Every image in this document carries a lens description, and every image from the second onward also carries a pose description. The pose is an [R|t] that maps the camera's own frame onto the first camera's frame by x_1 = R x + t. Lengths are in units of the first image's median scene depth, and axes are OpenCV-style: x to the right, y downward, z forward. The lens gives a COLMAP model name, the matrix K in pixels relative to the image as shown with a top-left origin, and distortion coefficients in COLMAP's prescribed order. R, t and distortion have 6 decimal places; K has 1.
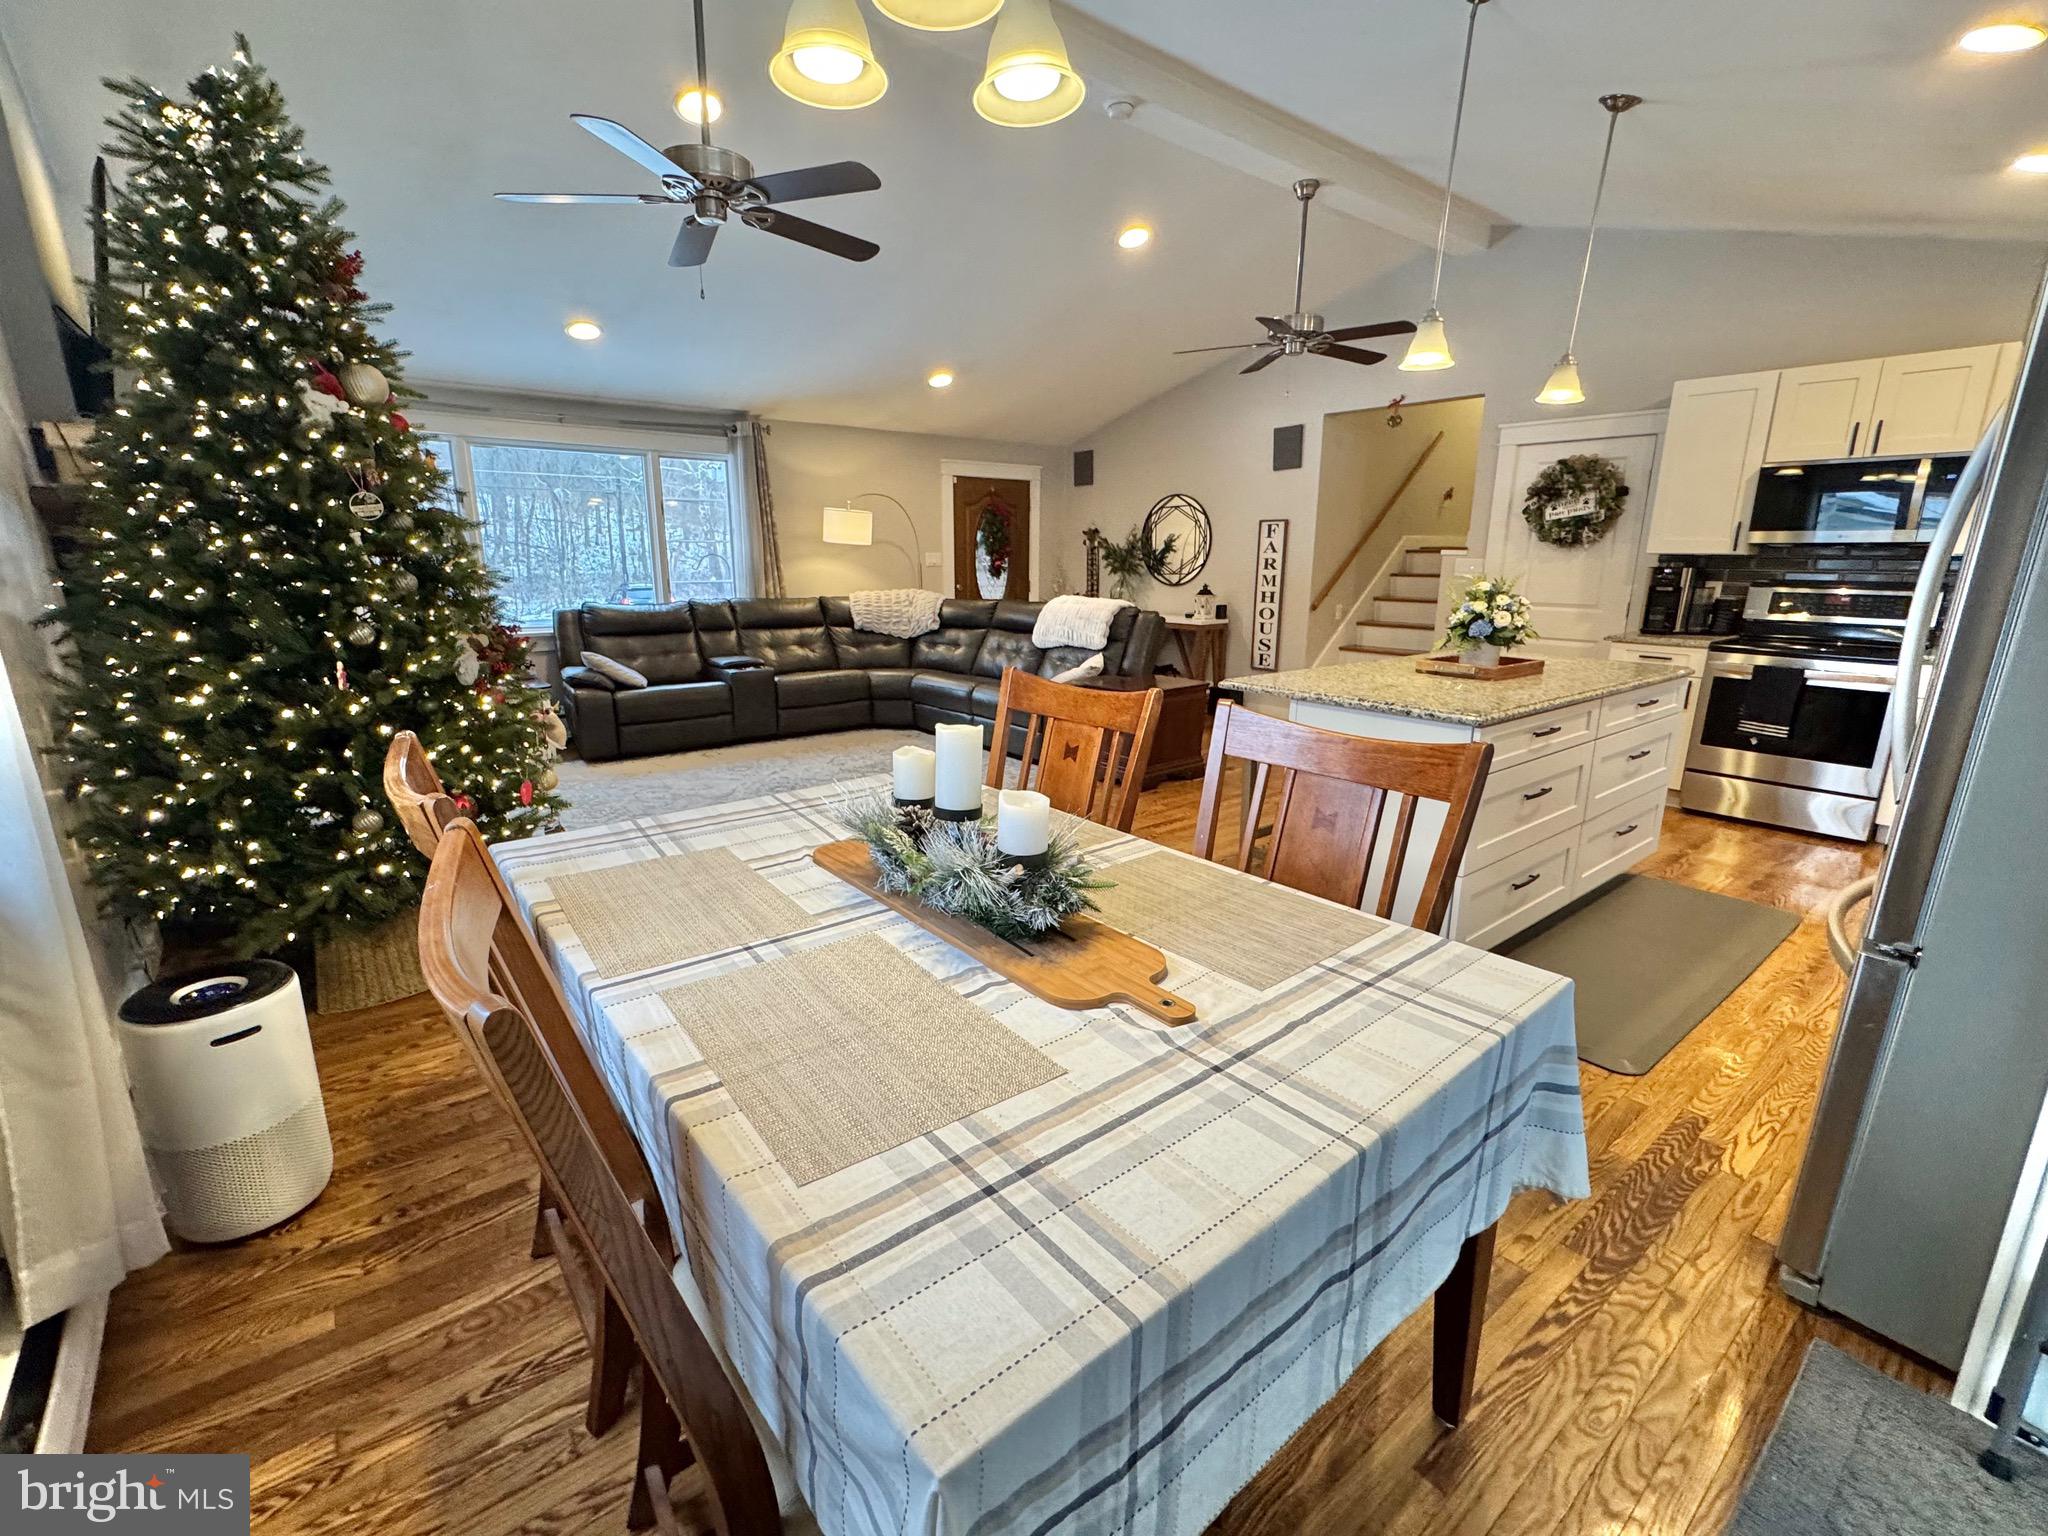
lens RADIAL K [[884.3, 0, 1013.1], [0, 884.3, 762.5], [0, 0, 1]] dist [-0.000242, -0.001064]
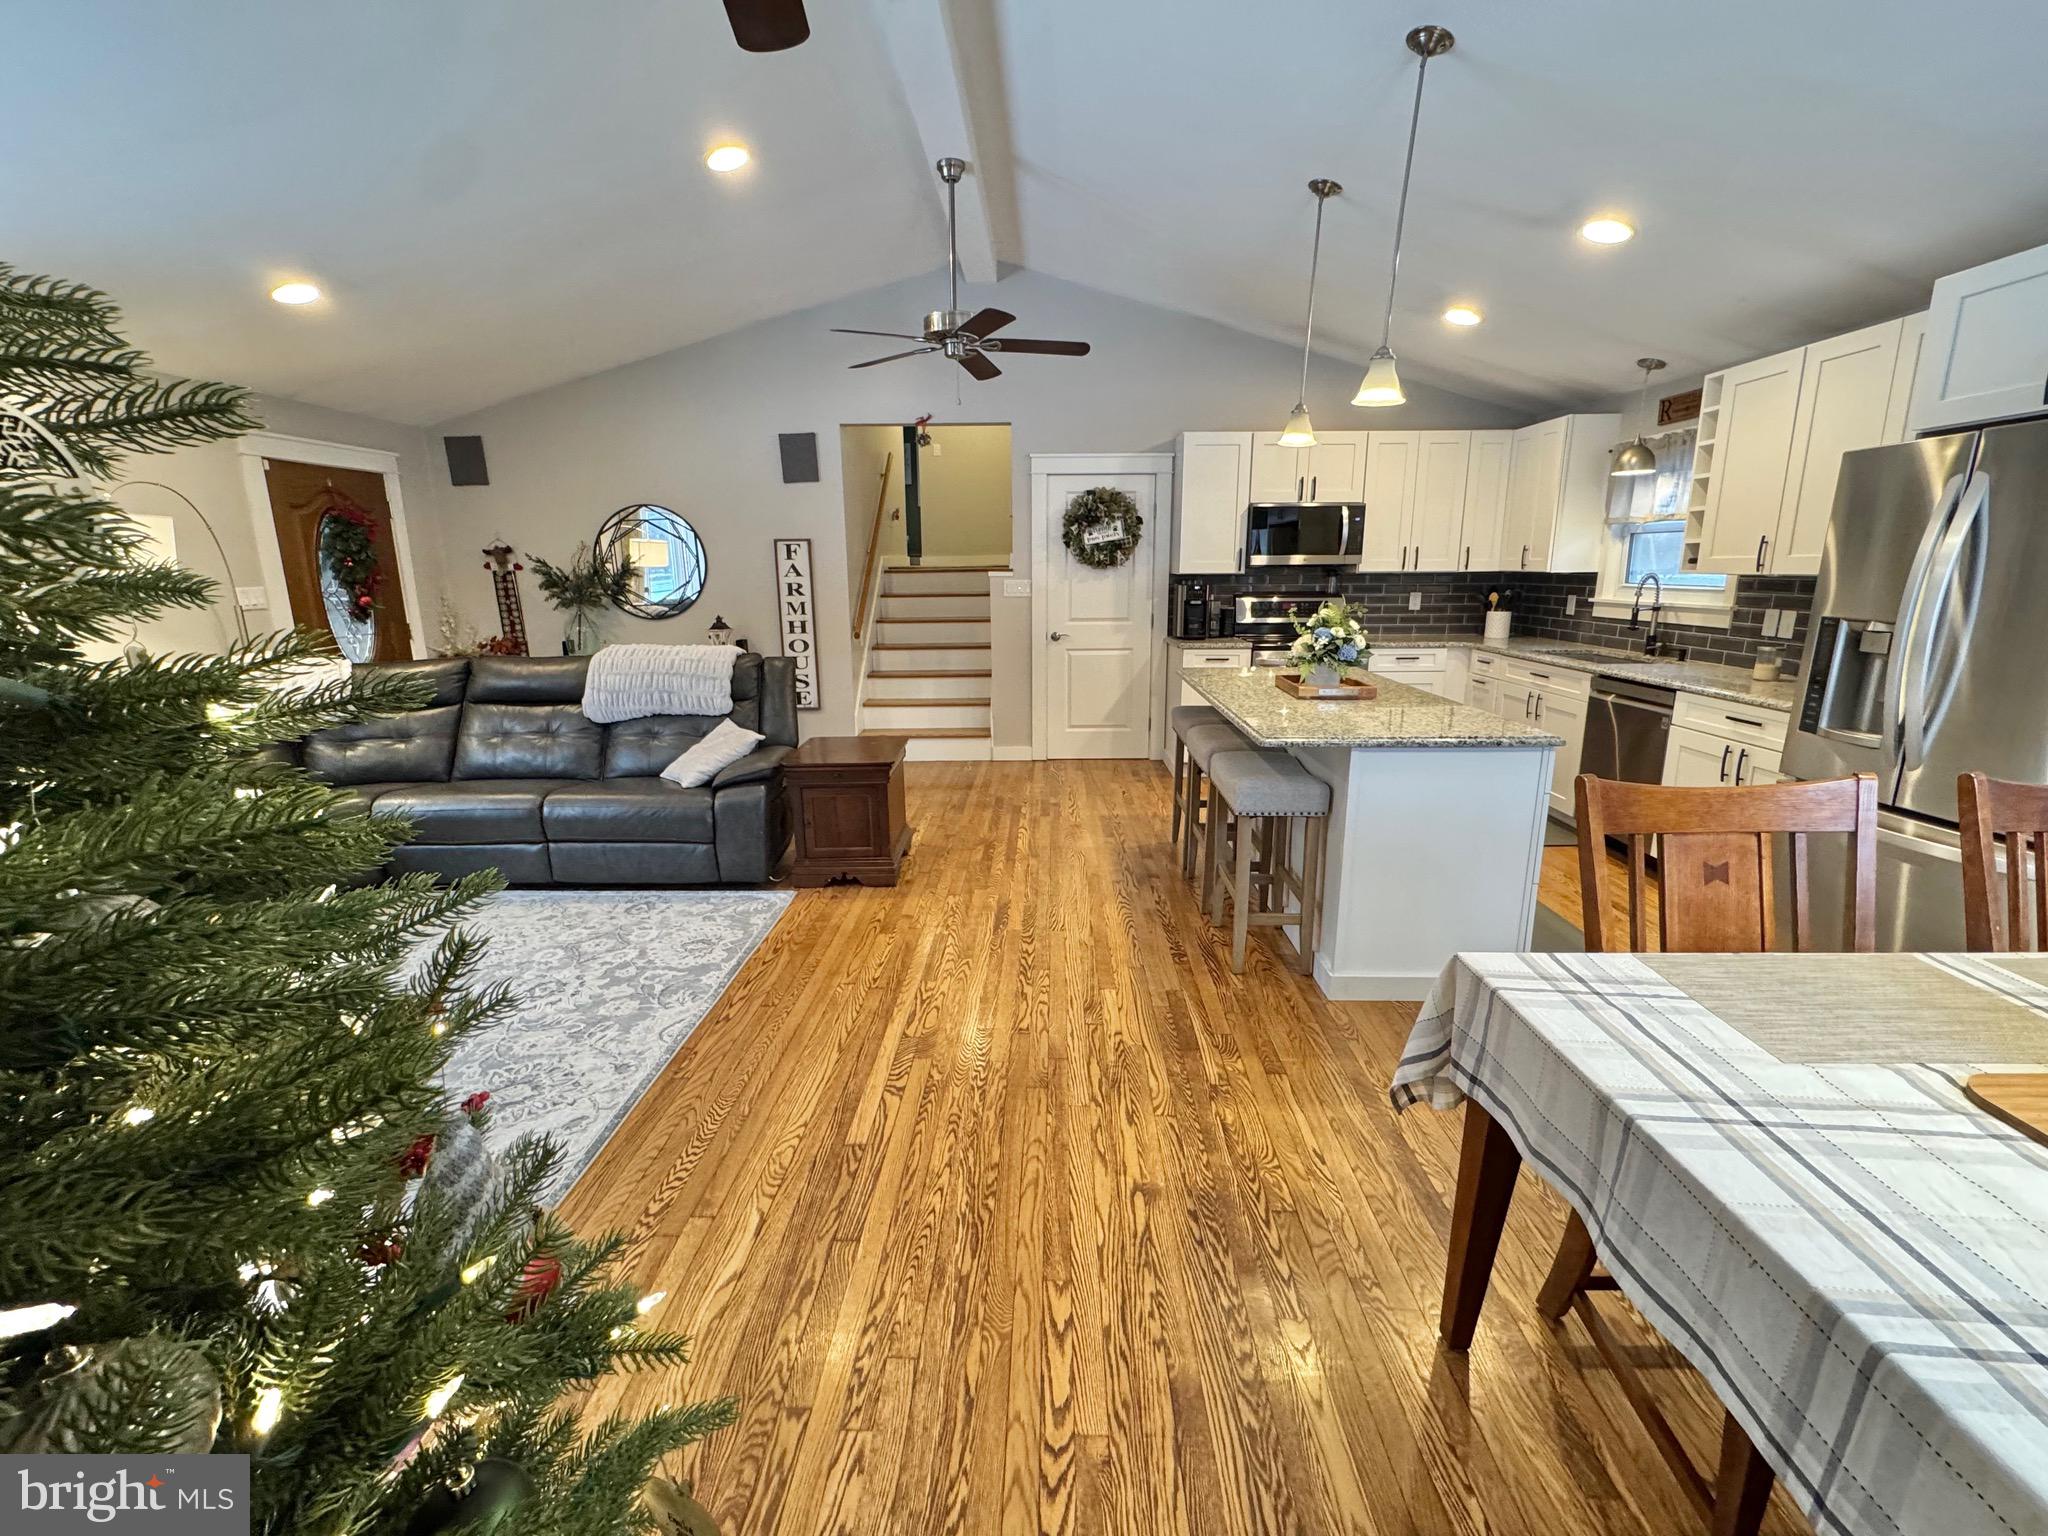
lens RADIAL K [[884.3, 0, 1015.8], [0, 884.3, 765.2], [0, 0, 1]] dist [-0.000242, -0.001064]
pose [[0.638165, -0.181354, 0.748236, -0.283552], [0.187884, 0.979162, 0.077080, -0.089600], [-0.746623, 0.091392, 0.658940, 0.308157]]
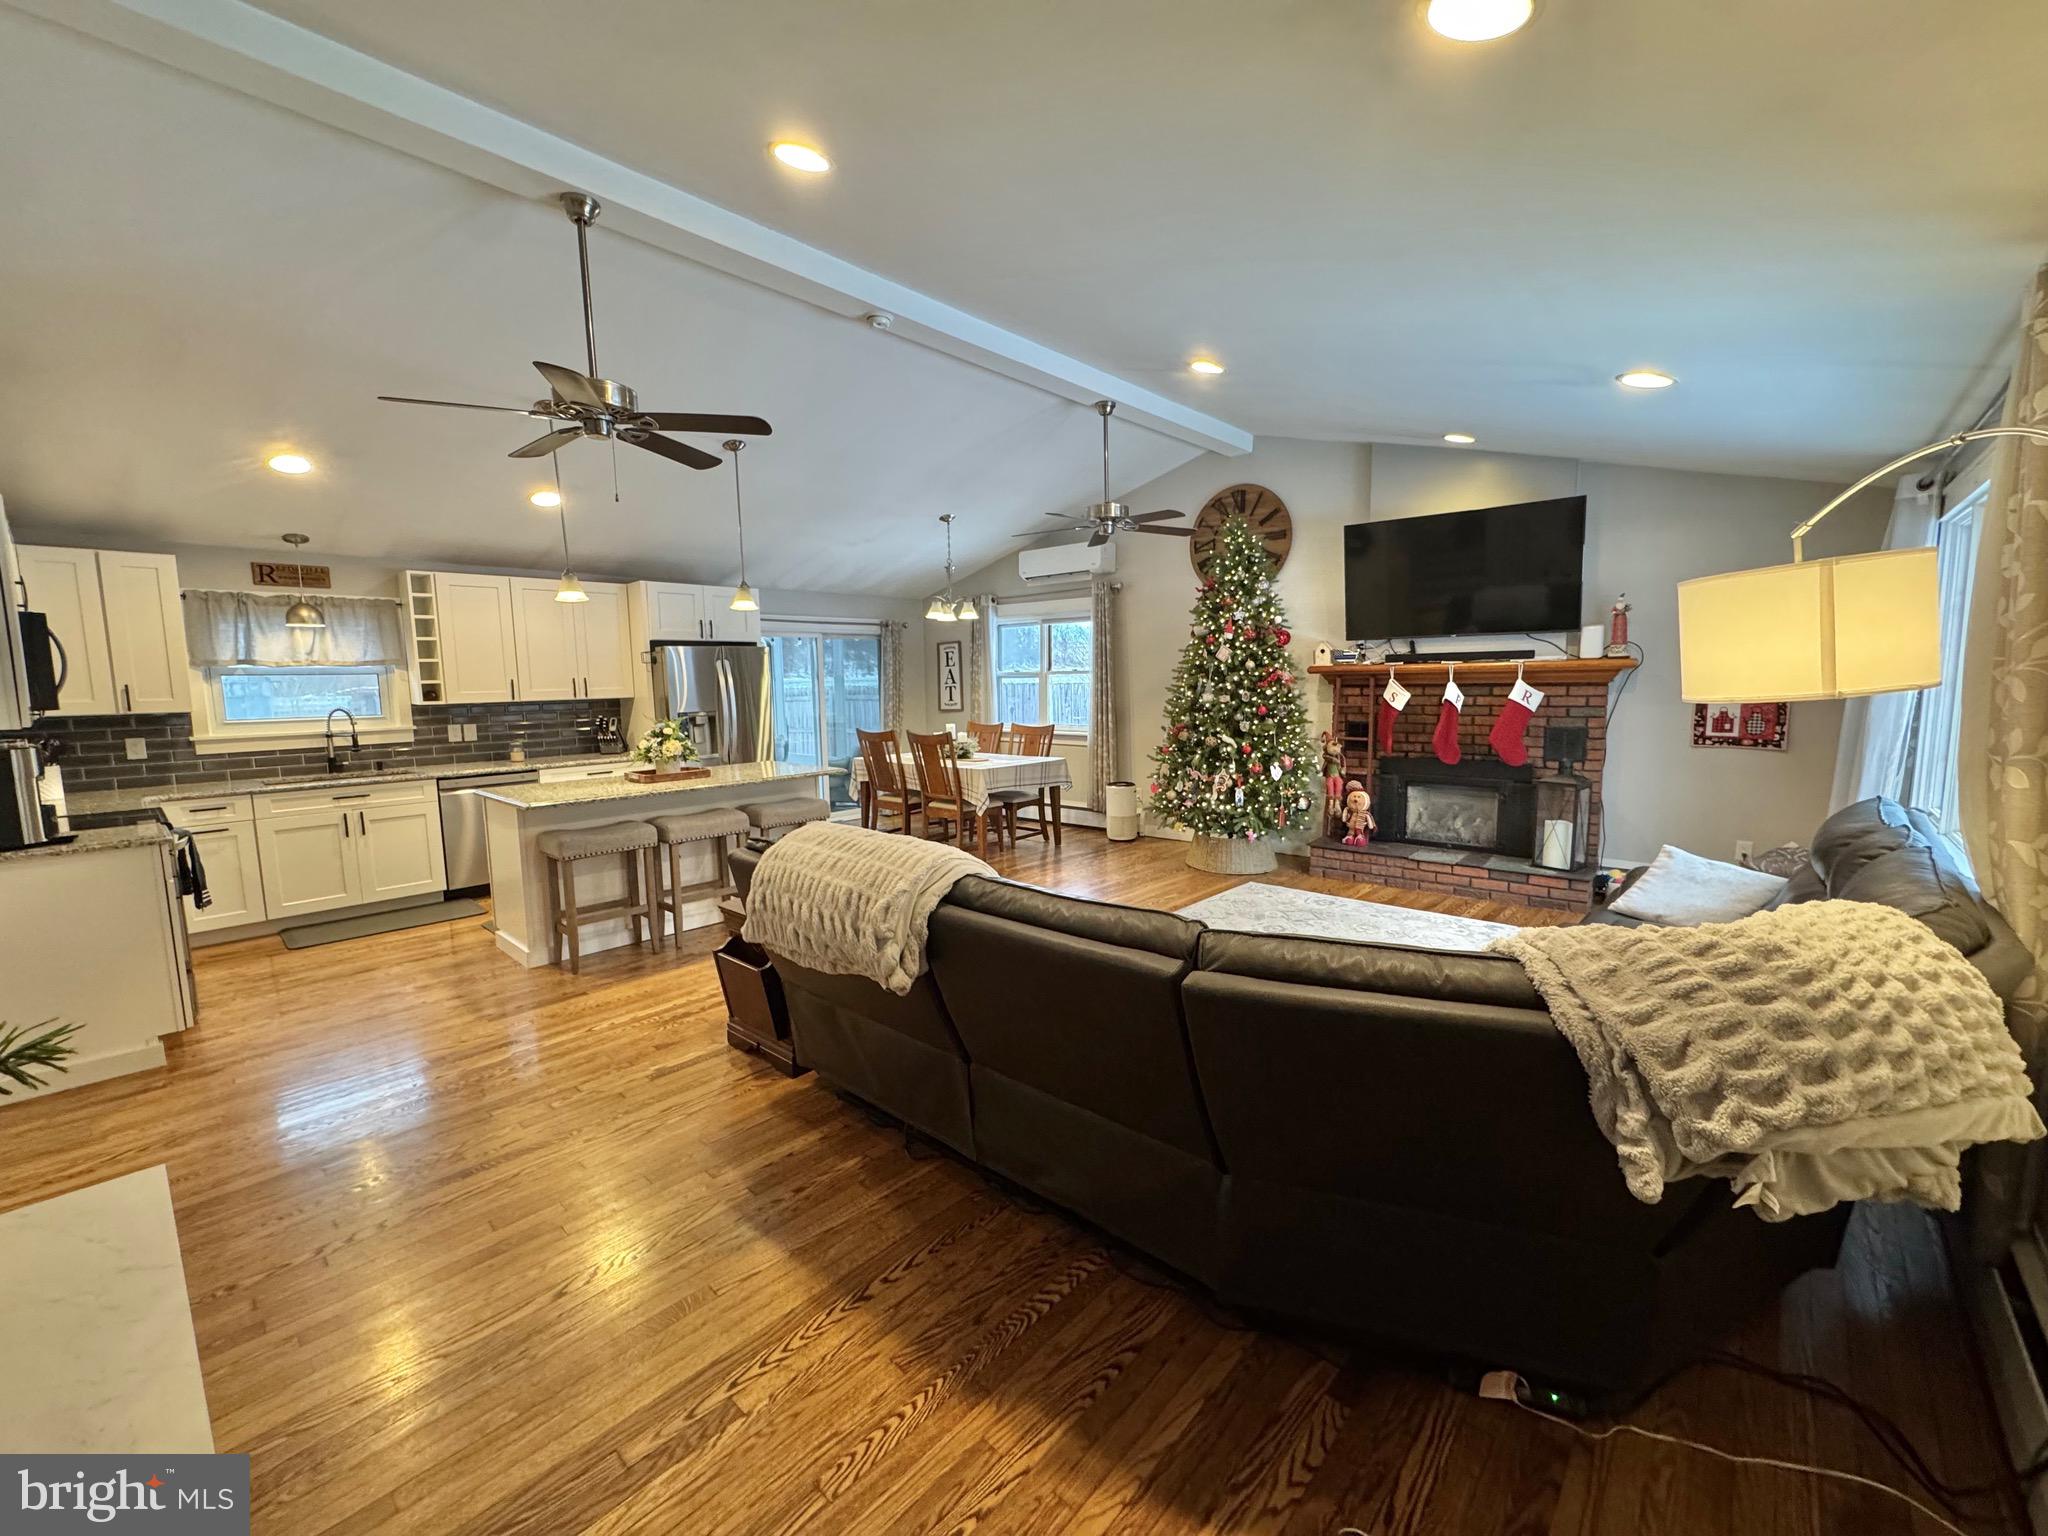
lens RADIAL K [[812.7, 0, 1024.8], [0, 812.7, 768.3], [0, 0, 1]] dist [0.000149, 0.001710]
pose [[-0.984630, 0.031972, -0.171700, 0.079237], [-0.027752, 0.941969, 0.334551, -0.329930], [0.172432, 0.334174, -0.926604, 1.299205]]
